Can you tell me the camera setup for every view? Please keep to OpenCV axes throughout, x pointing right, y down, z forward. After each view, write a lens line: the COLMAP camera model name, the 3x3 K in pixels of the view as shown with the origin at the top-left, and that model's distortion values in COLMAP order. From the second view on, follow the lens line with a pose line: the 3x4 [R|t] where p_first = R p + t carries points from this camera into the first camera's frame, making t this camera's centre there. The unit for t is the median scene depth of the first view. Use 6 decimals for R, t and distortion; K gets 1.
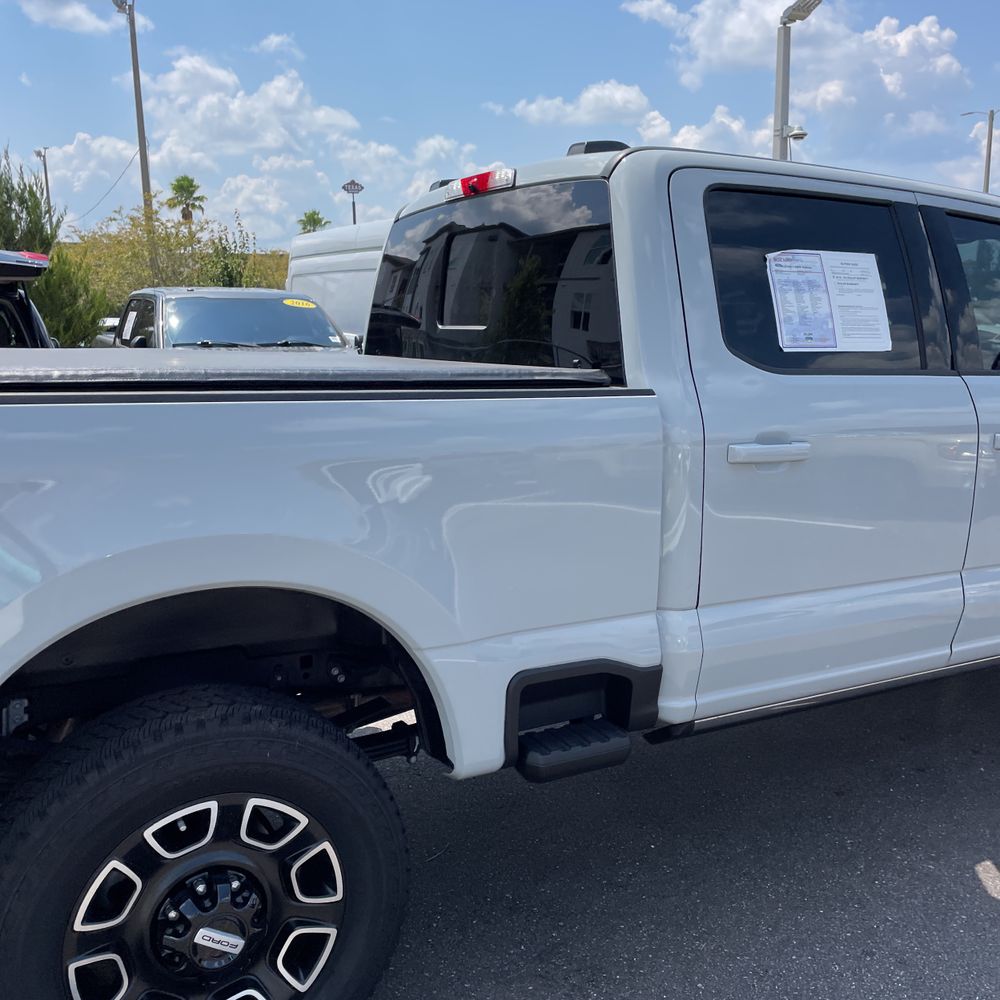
lens RADIAL K [[1017.9, 0, 500.0], [0, 1017.9, 500.0], [0, 0, 1]] dist [0.042890, -0.005798]
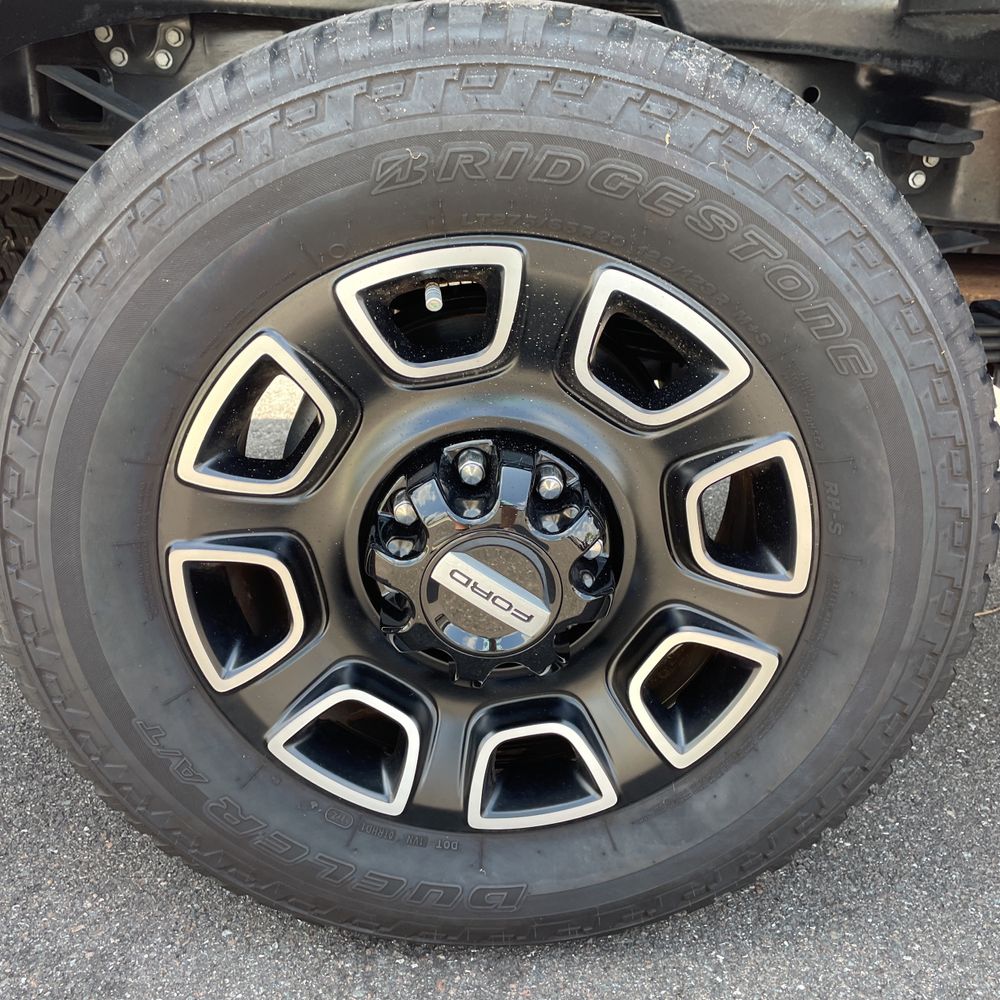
lens RADIAL K [[1010.2, 0, 500.0], [0, 1010.2, 500.0], [0, 0, 1]] dist [0.089274, -0.119808]
pose [[0.880261, 0.199657, -0.430439, -0.073905], [-0.105571, 0.966834, 0.232565, 0.215290], [0.462596, -0.159276, 0.872144, 0.473078]]
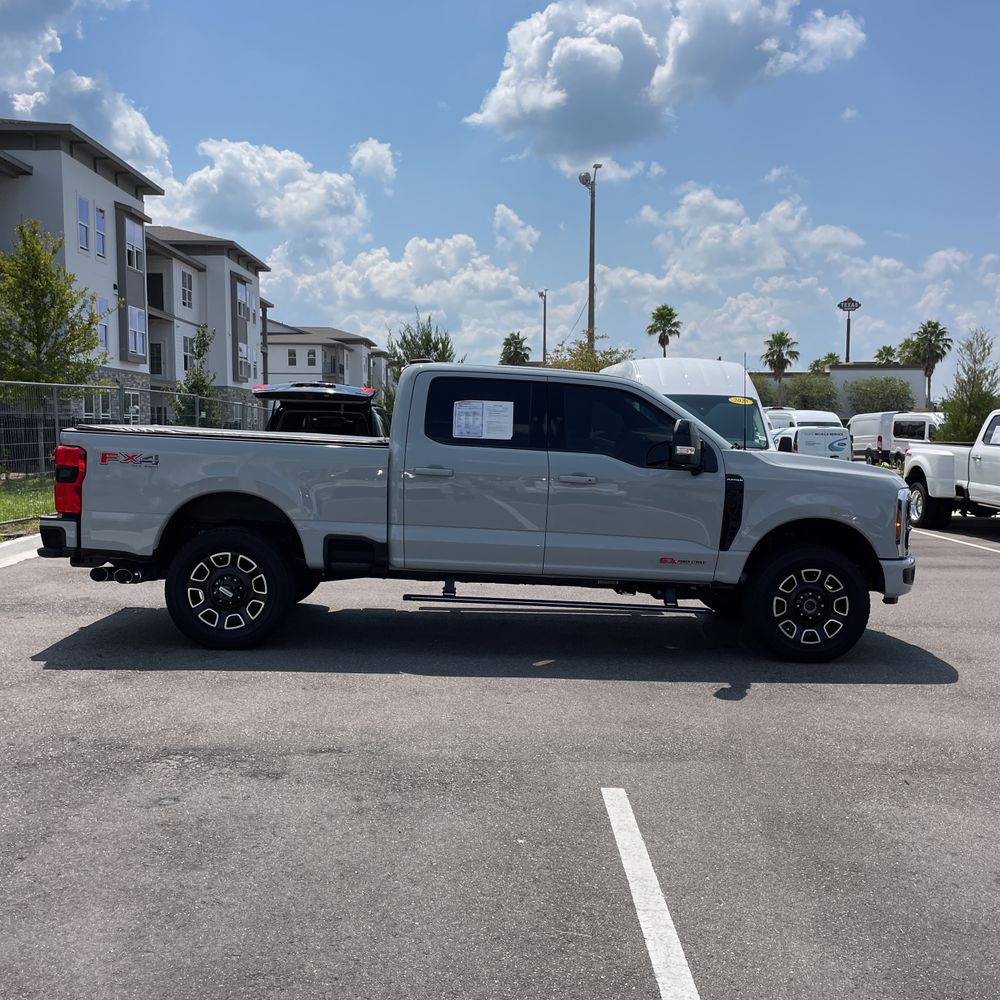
lens RADIAL K [[1030.7, 0, 500.0], [0, 1030.7, 500.0], [0, 0, 1]] dist [0.105764, -0.171706]
pose [[0.890823, 0.054725, -0.451043, 1.577760], [-0.104877, 0.990678, -0.086935, 0.237063], [0.442080, 0.124748, 0.888258, -1.313697]]
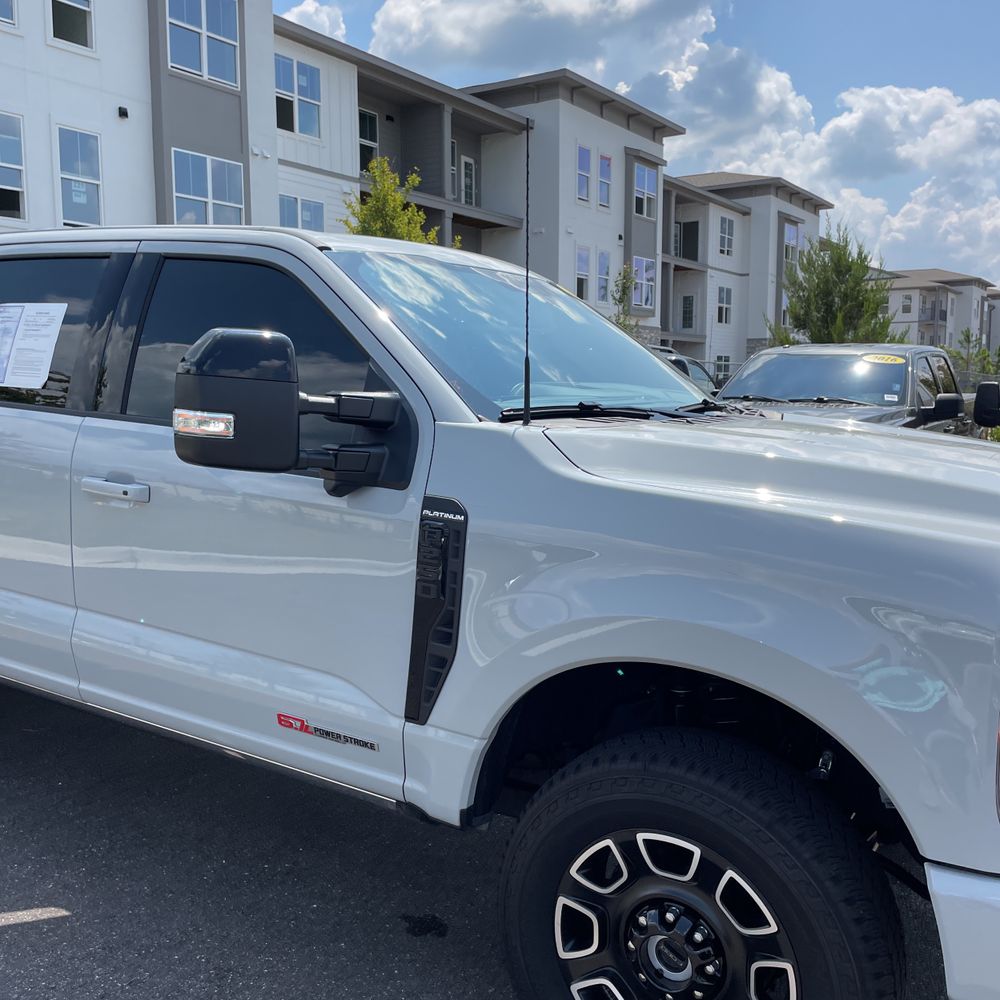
lens RADIAL K [[1010.2, 0, 500.0], [0, 1010.2, 500.0], [0, 0, 1]] dist [0.089274, -0.119808]
pose [[0.485194, 0.121199, -0.865966, 1.668163], [-0.171859, 0.984249, 0.041463, -0.163561], [0.857351, 0.128706, 0.498381, 0.918382]]
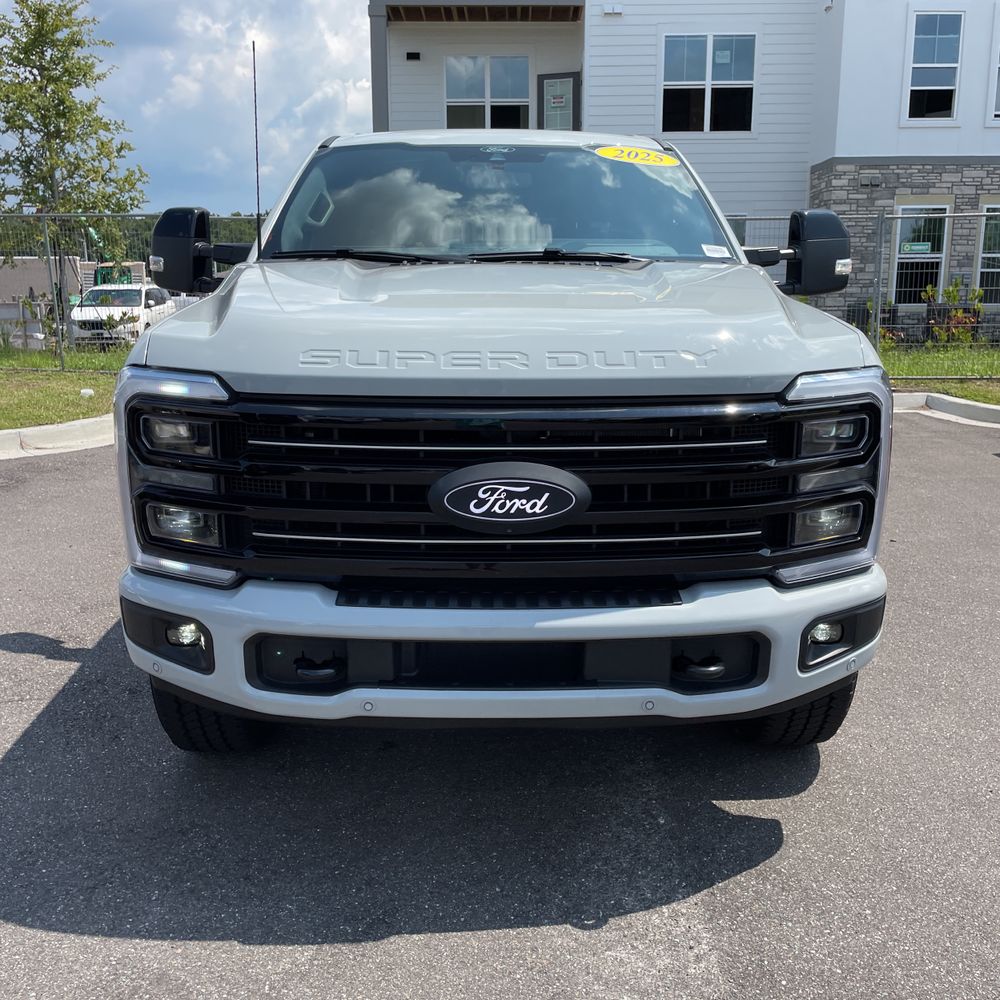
lens RADIAL K [[1010.2, 0, 500.0], [0, 1010.2, 500.0], [0, 0, 1]] dist [0.089274, -0.119808]
pose [[-0.471046, 0.197333, -0.859753, 1.926091], [-0.155513, 0.940813, 0.301141, -0.344714], [0.868292, 0.275554, -0.412479, 2.224675]]
